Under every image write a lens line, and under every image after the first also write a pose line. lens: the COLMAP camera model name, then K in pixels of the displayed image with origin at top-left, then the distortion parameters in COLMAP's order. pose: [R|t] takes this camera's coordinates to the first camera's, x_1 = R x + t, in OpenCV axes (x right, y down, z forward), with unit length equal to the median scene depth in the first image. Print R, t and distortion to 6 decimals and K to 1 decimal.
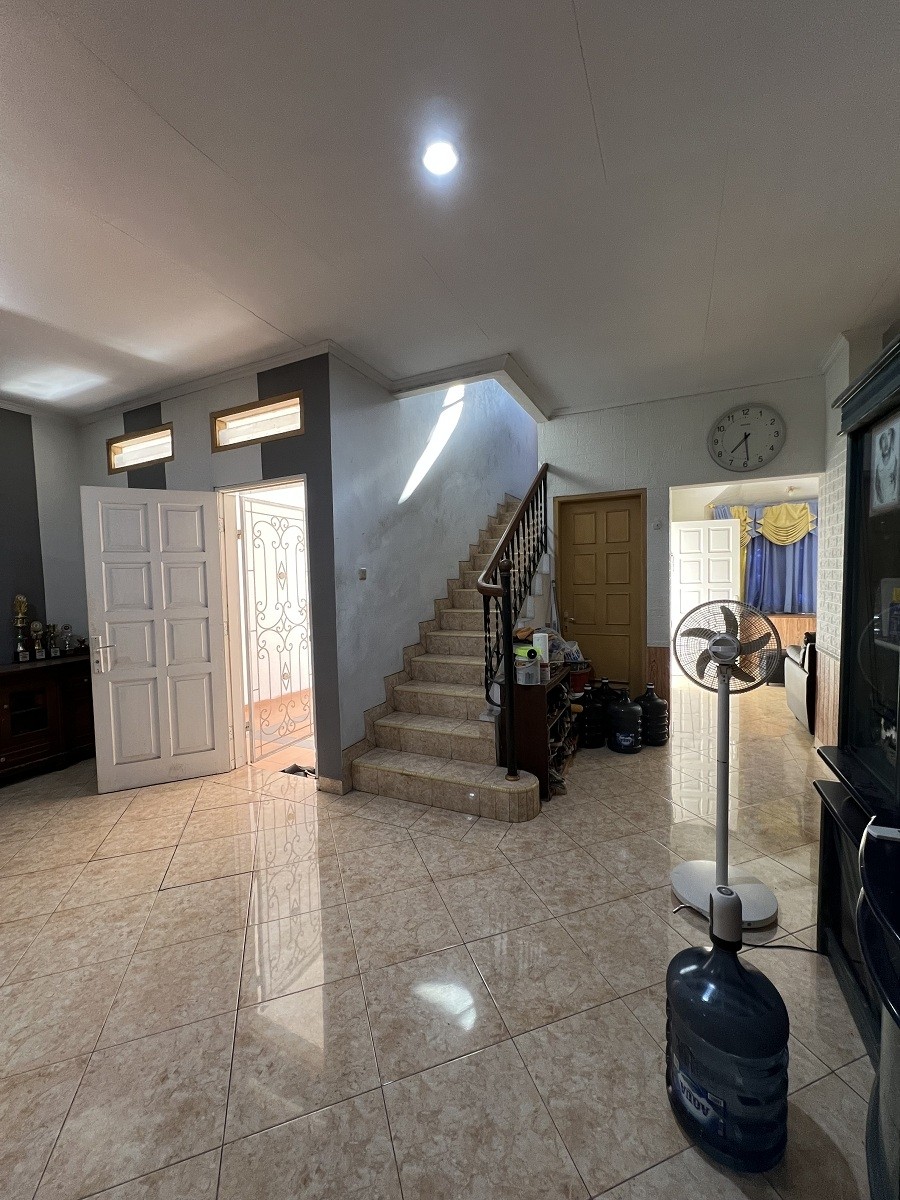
lens RADIAL K [[476.8, 0, 449.7], [0, 476.8, 600.6], [0, 0, 1]] dist [0.000069, 0.000693]
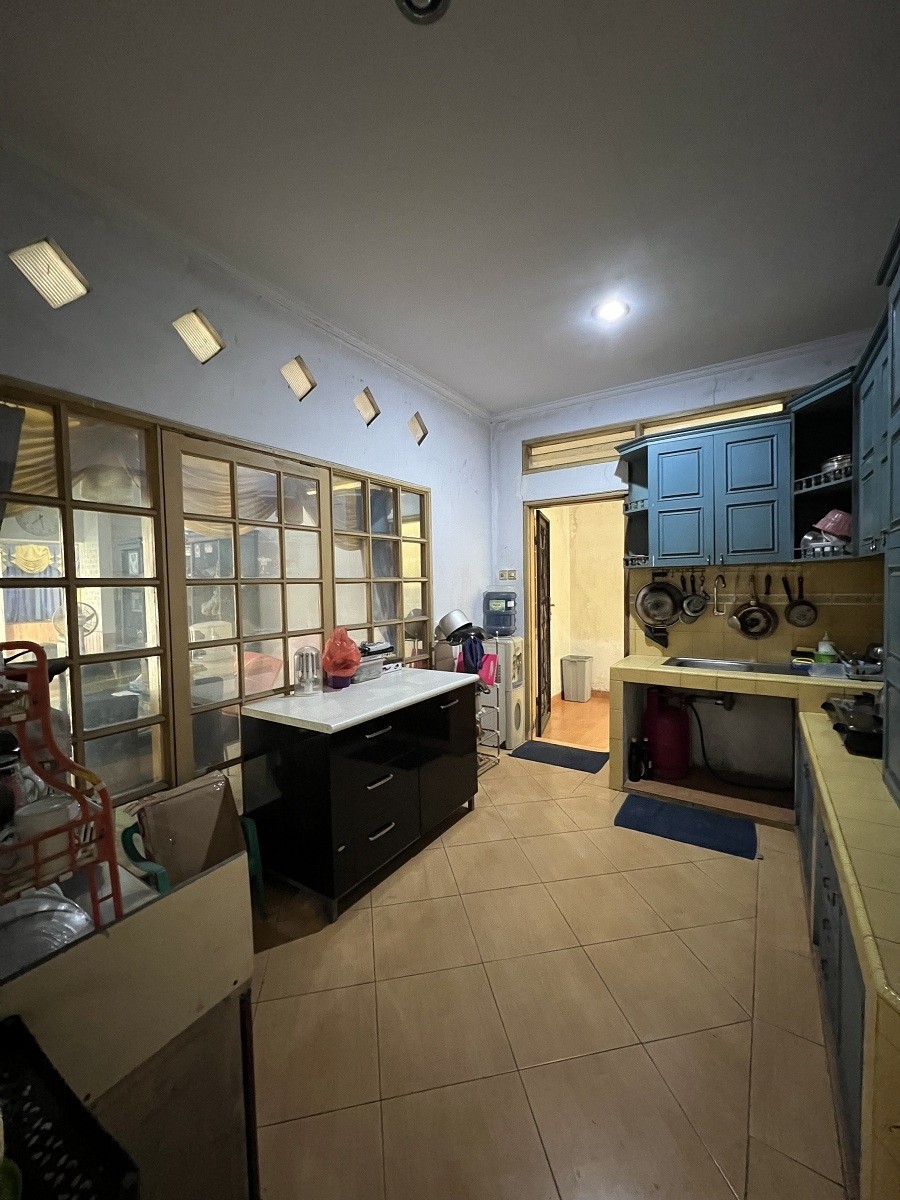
lens RADIAL K [[476.8, 0, 450.8], [0, 476.8, 599.4], [0, 0, 1]] dist [0.000069, 0.000693]
pose [[0.132338, -0.018916, 0.991024, -1.083978], [0.061908, 0.998024, 0.010783, 0.049662], [-0.989269, 0.059925, 0.133247, -0.848496]]
